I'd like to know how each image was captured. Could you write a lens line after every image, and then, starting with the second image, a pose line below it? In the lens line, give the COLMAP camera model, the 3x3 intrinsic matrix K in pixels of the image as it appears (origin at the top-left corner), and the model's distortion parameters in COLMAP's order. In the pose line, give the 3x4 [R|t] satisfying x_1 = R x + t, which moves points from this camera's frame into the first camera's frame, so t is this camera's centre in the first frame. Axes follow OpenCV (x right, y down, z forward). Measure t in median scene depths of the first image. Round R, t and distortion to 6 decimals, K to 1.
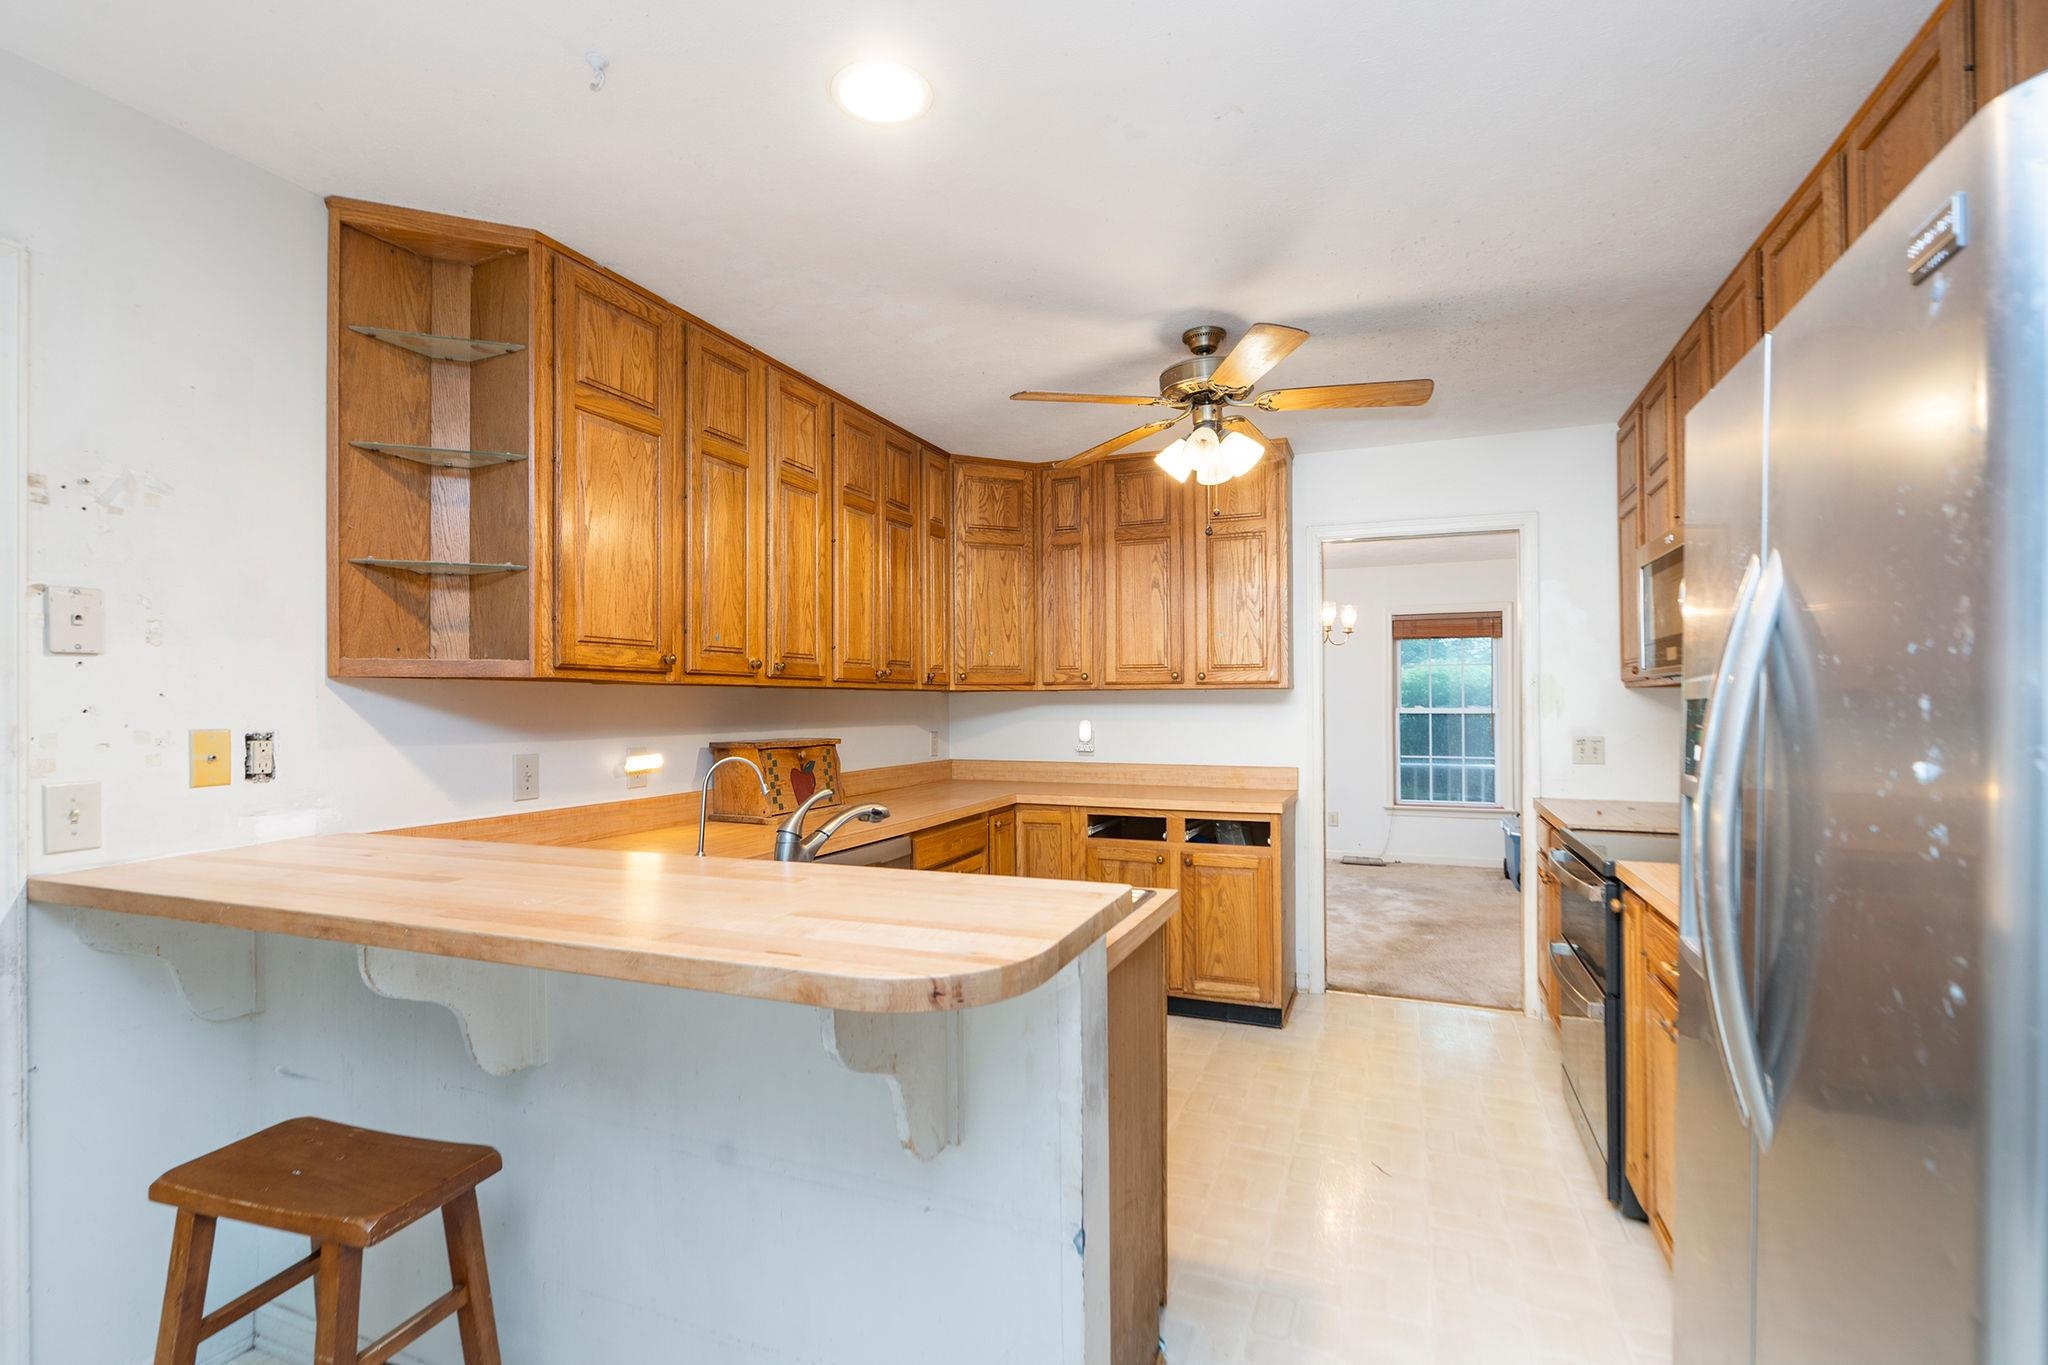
lens RADIAL K [[938.0, 0, 1026.2], [0, 938.0, 692.5], [0, 0, 1]] dist [-0.009986, 0.001851]
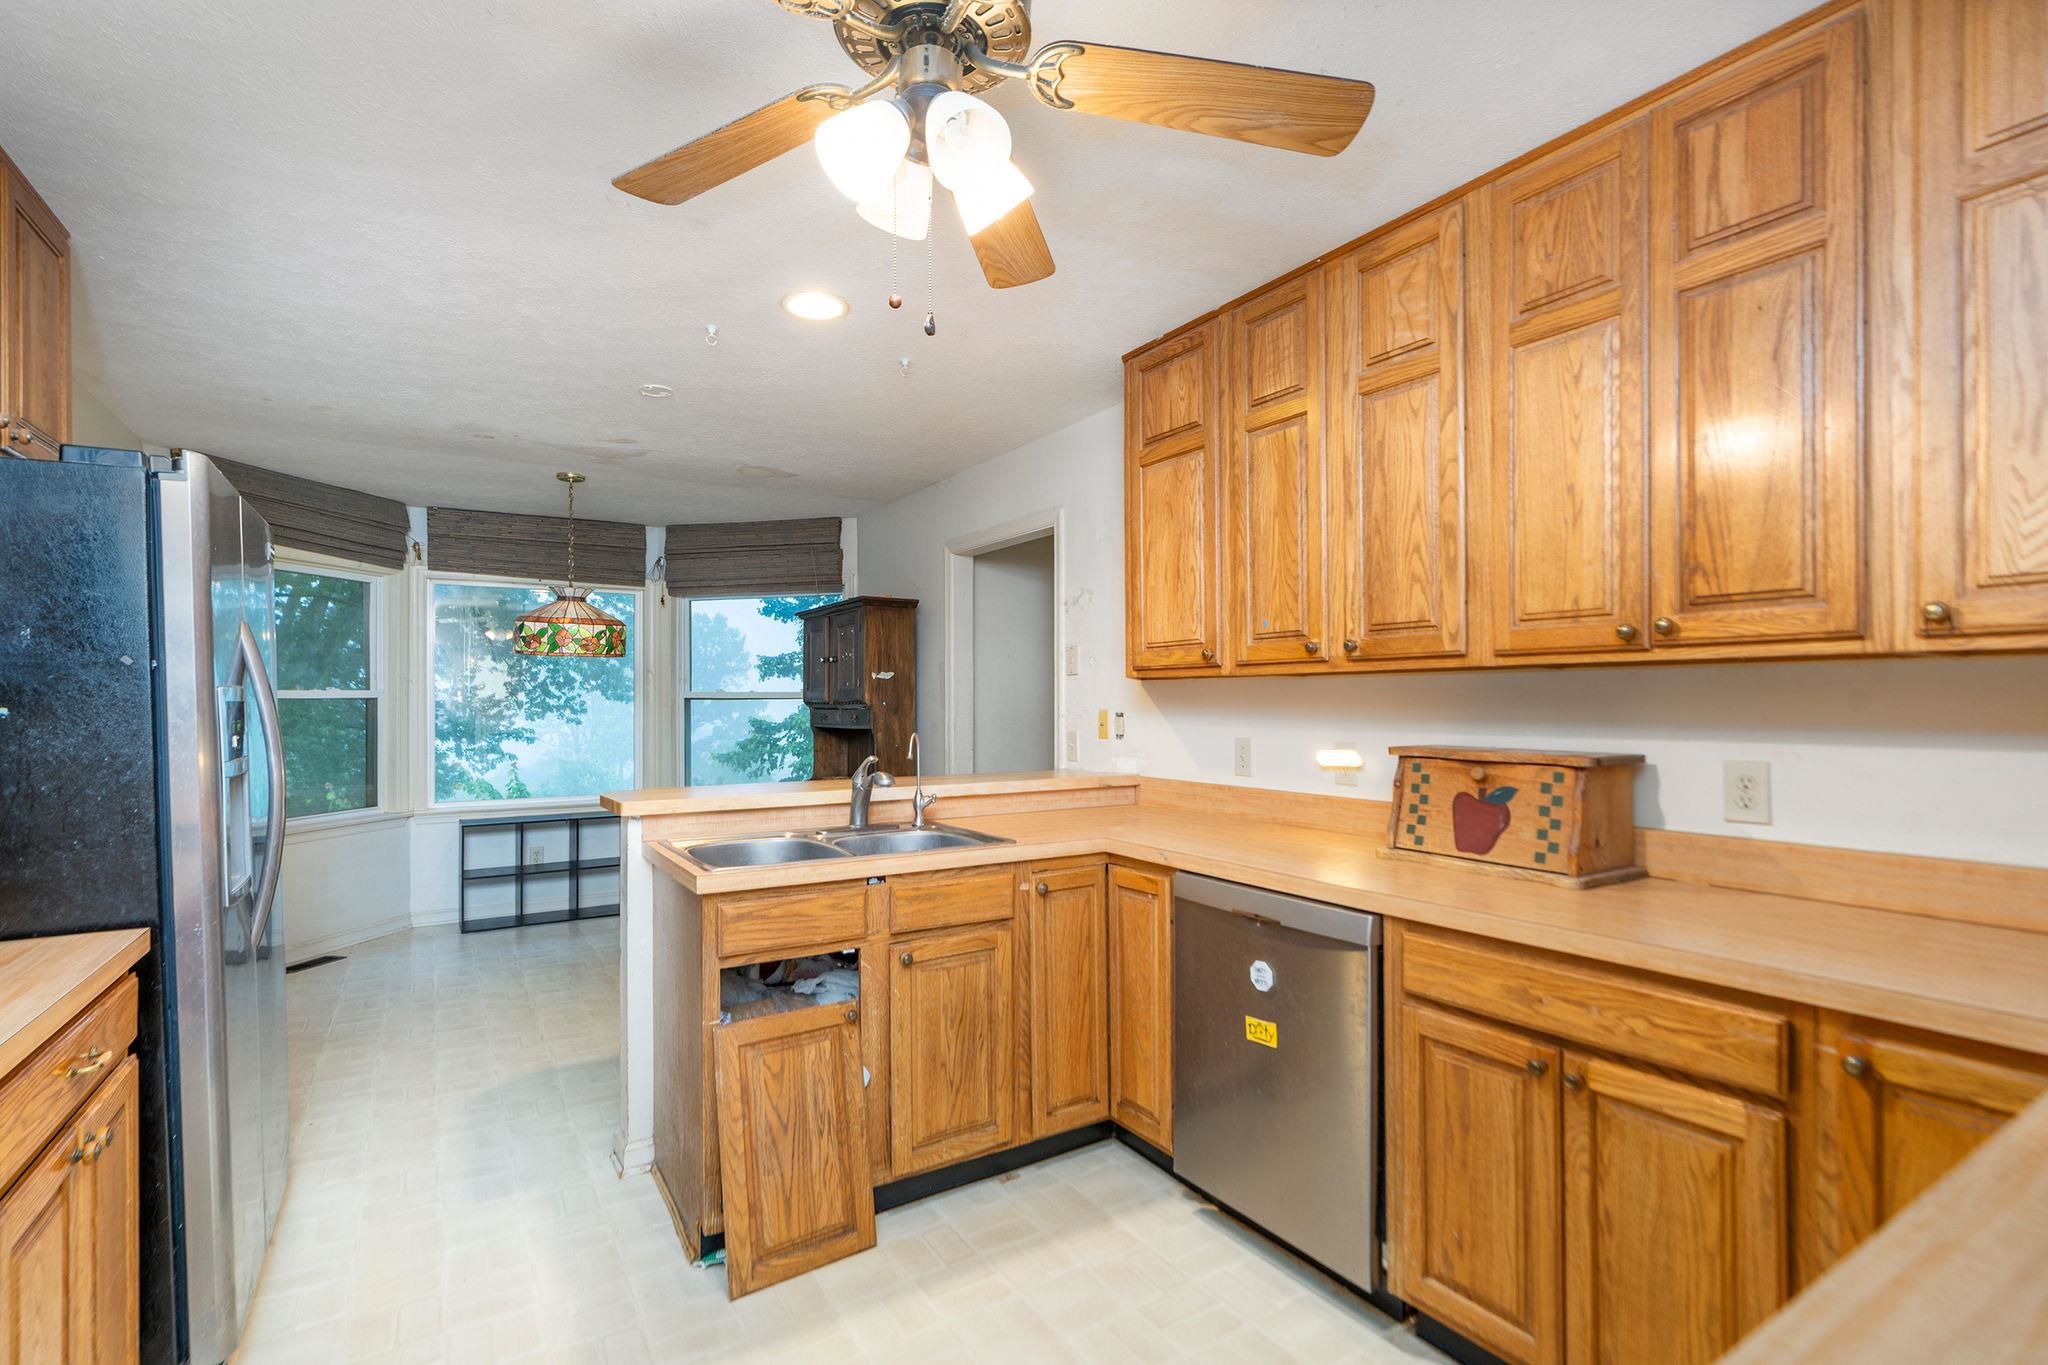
lens RADIAL K [[938.0, 0, 1034.1], [0, 938.0, 694.8], [0, 0, 1]] dist [-0.009986, 0.001851]
pose [[-0.583517, 0.002279, -0.812098, 0.526885], [0.017907, 0.999789, -0.010061, 0.015574], [0.811903, -0.020413, -0.583435, 1.297587]]
